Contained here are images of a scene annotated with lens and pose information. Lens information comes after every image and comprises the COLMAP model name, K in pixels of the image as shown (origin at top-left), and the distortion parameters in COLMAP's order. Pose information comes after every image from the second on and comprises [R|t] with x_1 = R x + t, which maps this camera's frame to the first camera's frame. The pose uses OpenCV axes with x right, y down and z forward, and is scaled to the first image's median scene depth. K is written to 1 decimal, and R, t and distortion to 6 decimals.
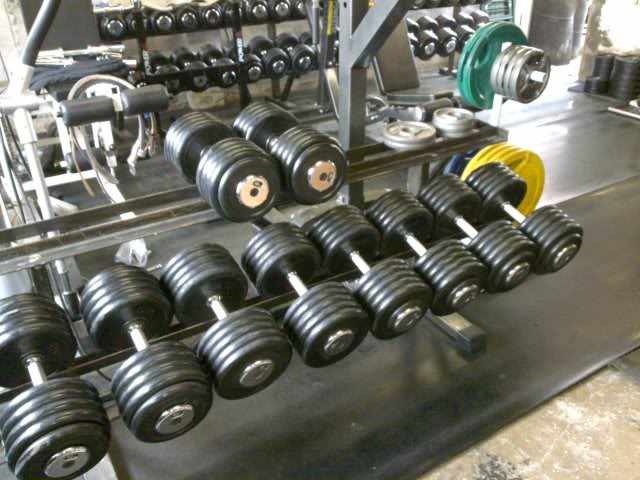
lens RADIAL K [[595.3, 0, 336.1], [0, 595.3, 240.8], [0, 0, 1]] dist [0.157574, -0.318989]
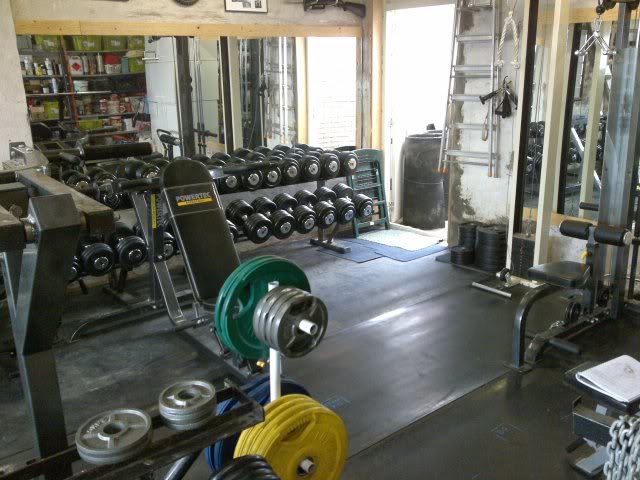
lens RADIAL K [[592.3, 0, 320.0], [0, 592.3, 240.0], [0, 0, 1]] dist [0.130558, -0.001092]
pose [[0.995042, -0.044336, 0.089022, 0.121608], [0.062831, 0.974114, -0.217152, -0.089751], [-0.077090, 0.221669, 0.972070, 0.086999]]
